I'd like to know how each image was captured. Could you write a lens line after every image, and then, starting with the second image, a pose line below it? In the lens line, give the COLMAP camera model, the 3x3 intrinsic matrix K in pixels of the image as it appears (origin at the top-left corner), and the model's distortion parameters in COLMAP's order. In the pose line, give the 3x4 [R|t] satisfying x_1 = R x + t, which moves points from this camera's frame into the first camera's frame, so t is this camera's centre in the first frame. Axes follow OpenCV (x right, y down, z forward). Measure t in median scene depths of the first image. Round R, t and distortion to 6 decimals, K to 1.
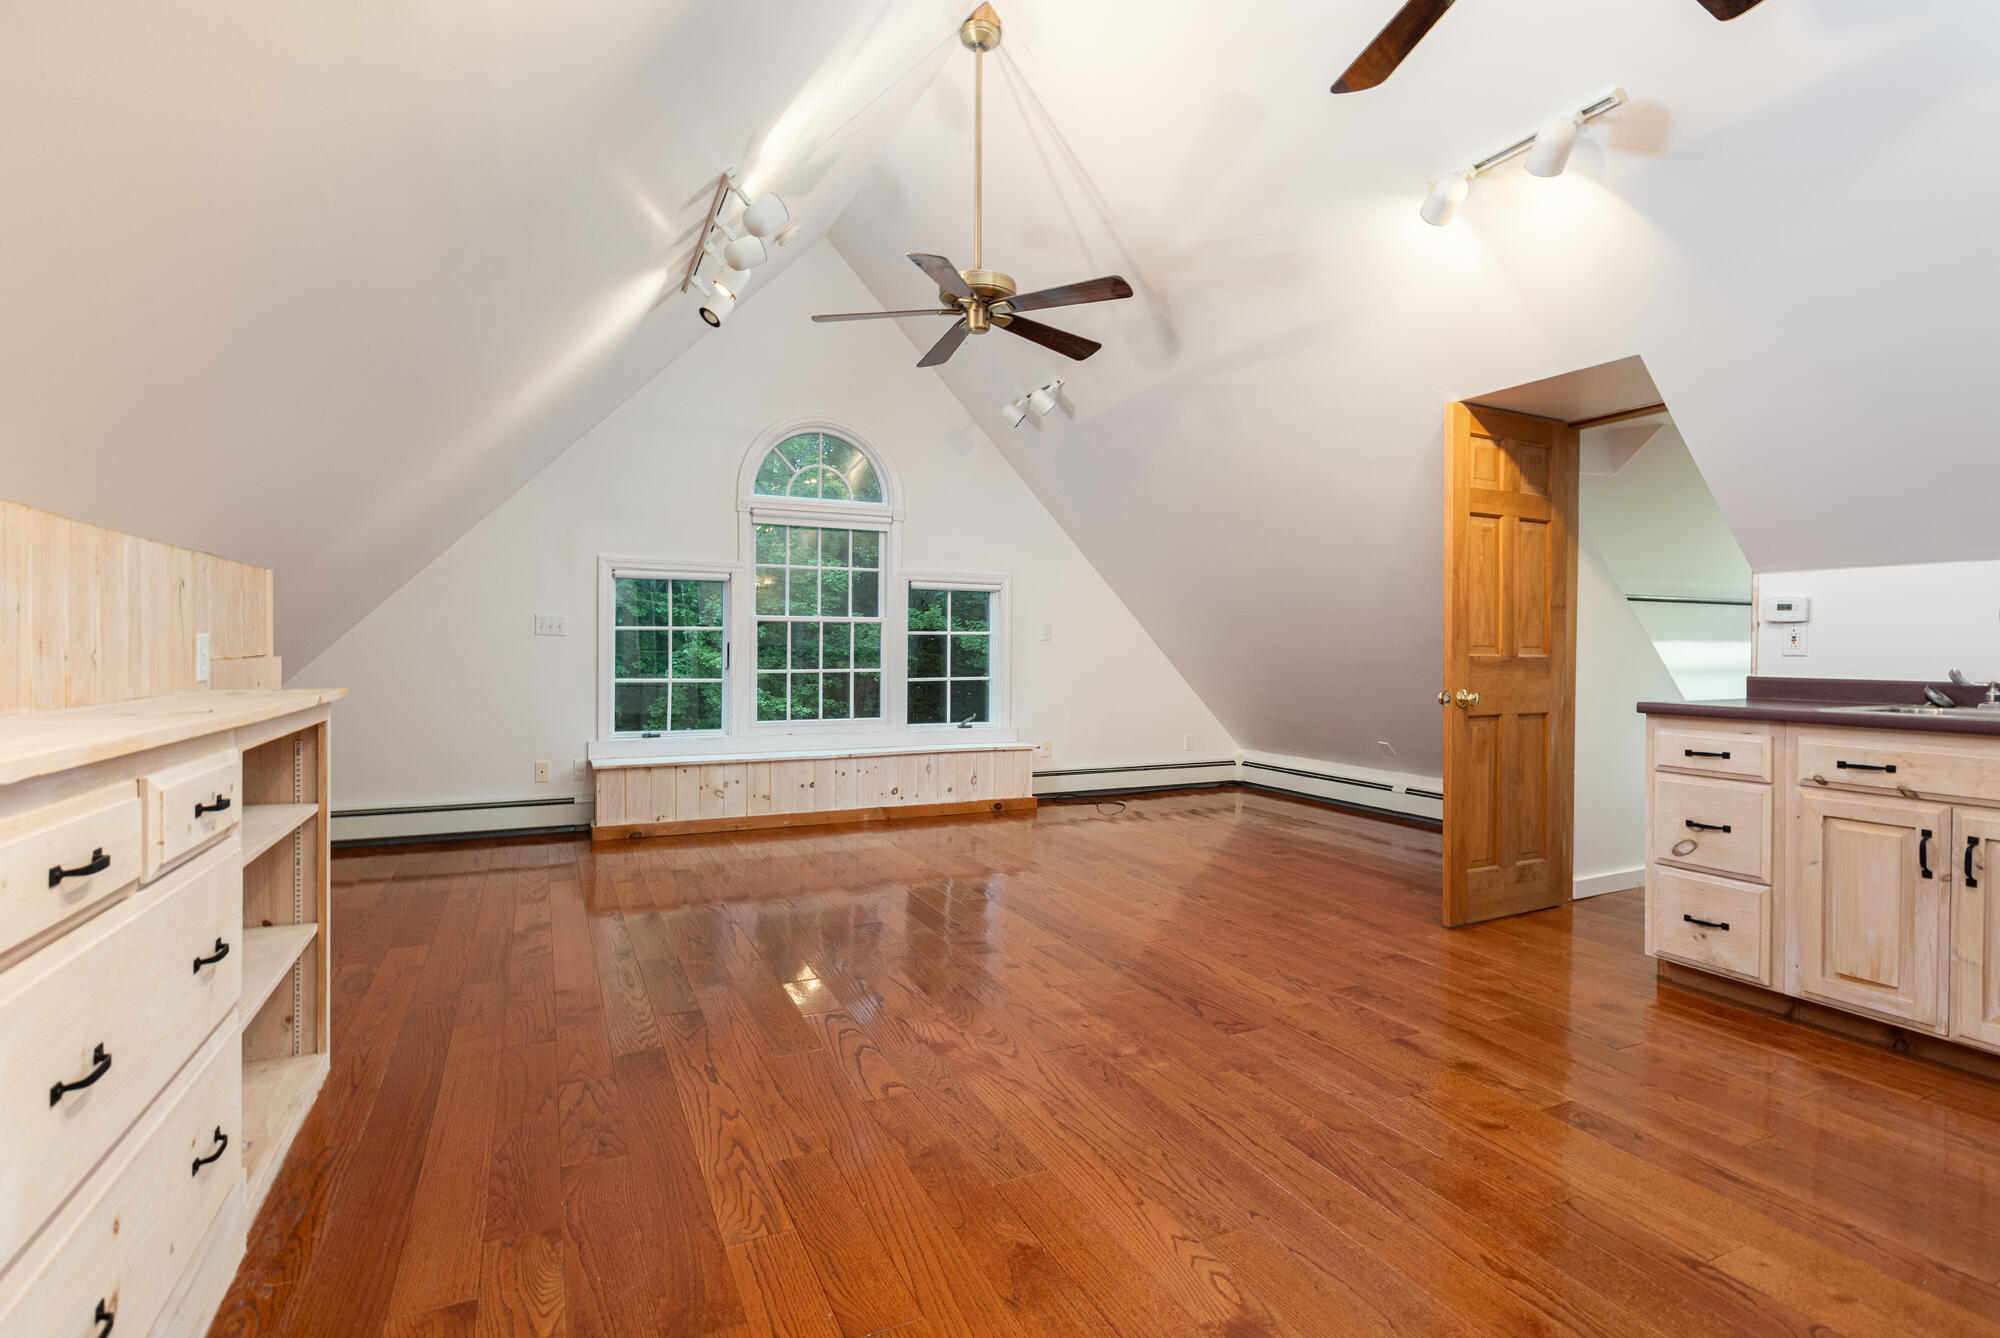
lens RADIAL K [[927.4, 0, 998.4], [0, 927.4, 656.0], [0, 0, 1]] dist [0.000870, 0.000076]
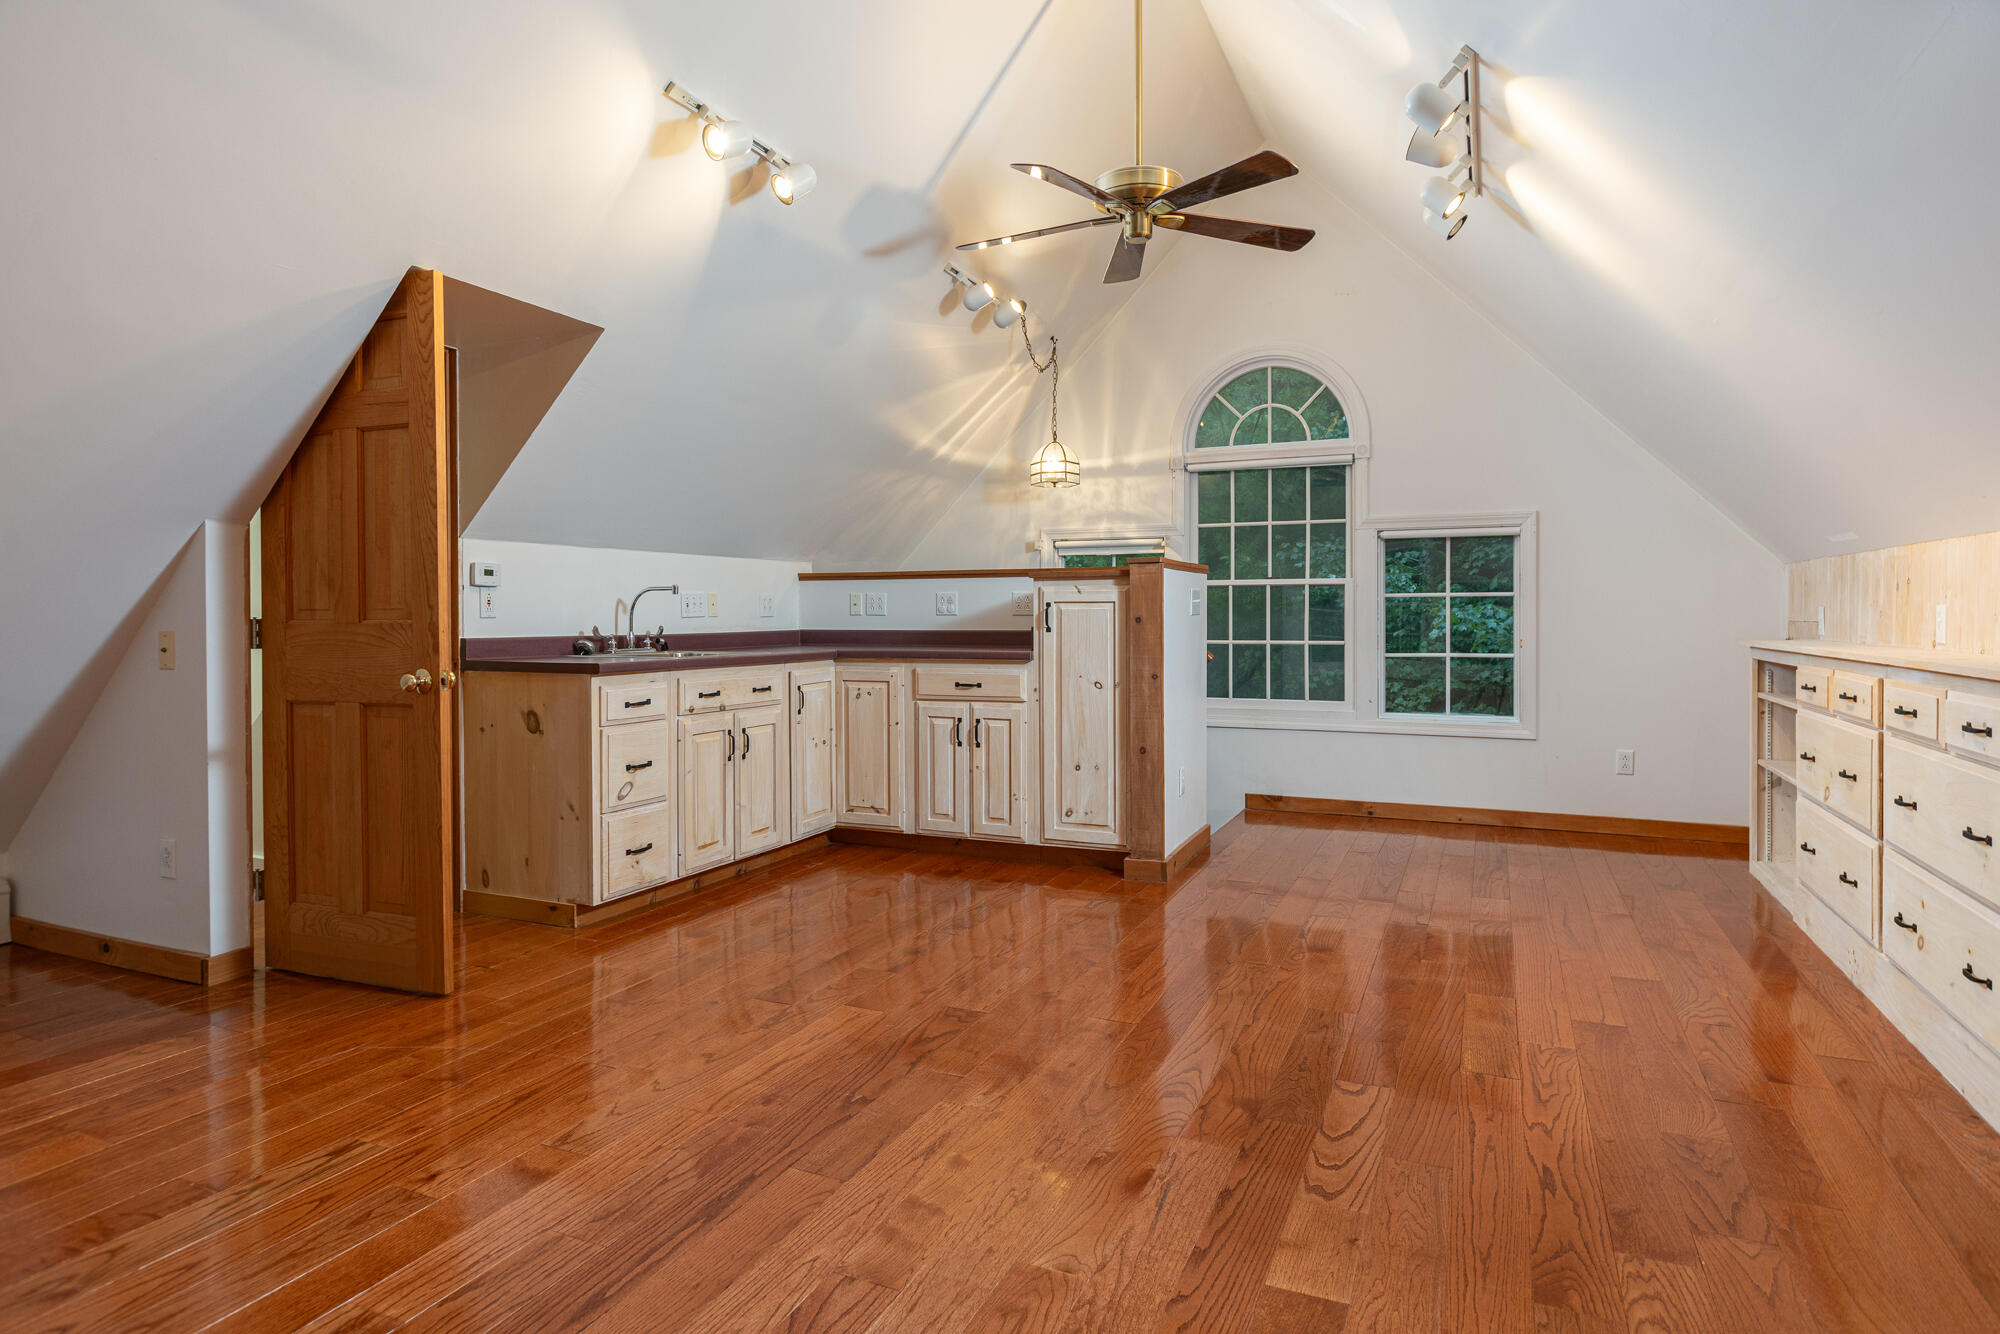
lens RADIAL K [[1131.0, 0, 980.4], [0, 1131.0, 622.8], [0, 0, 1]] dist [0.000863, -0.001343]
pose [[-0.636859, -0.010450, 0.770909, -0.669344], [0.004329, 0.999844, 0.017129, -0.017219], [-0.770968, 0.014246, -0.636715, 1.800830]]
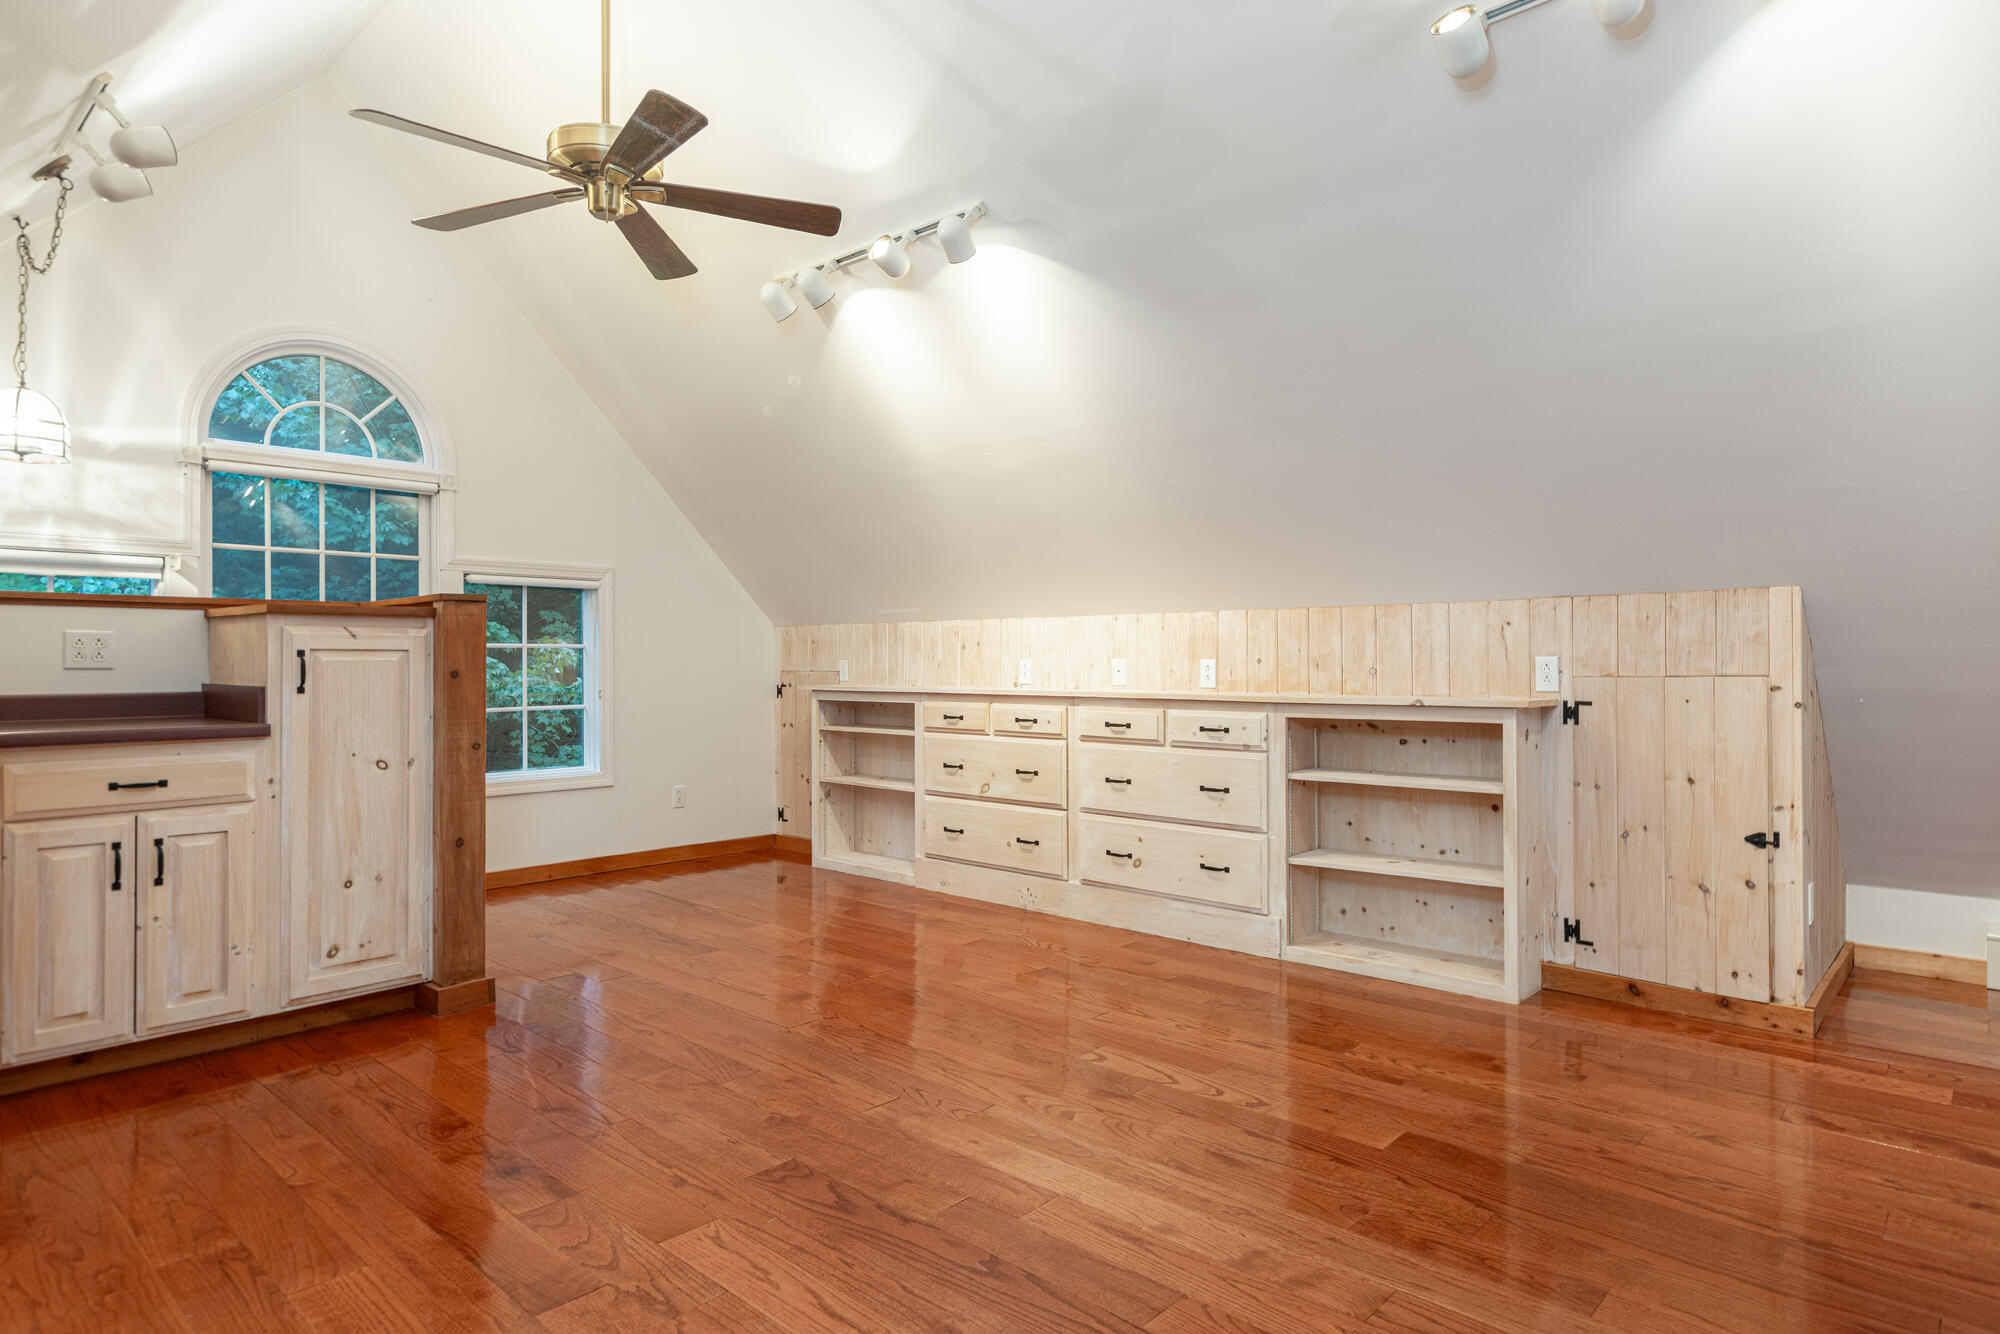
lens RADIAL K [[1140.3, 0, 998.7], [0, 1140.3, 659.8], [0, 0, 1]] dist [0.002466, -0.000496]
pose [[-0.925715, -0.004741, -0.378193, 0.468392], [-0.006538, 0.999973, 0.003469, -0.016982], [0.378167, 0.005684, -0.925720, 2.012895]]
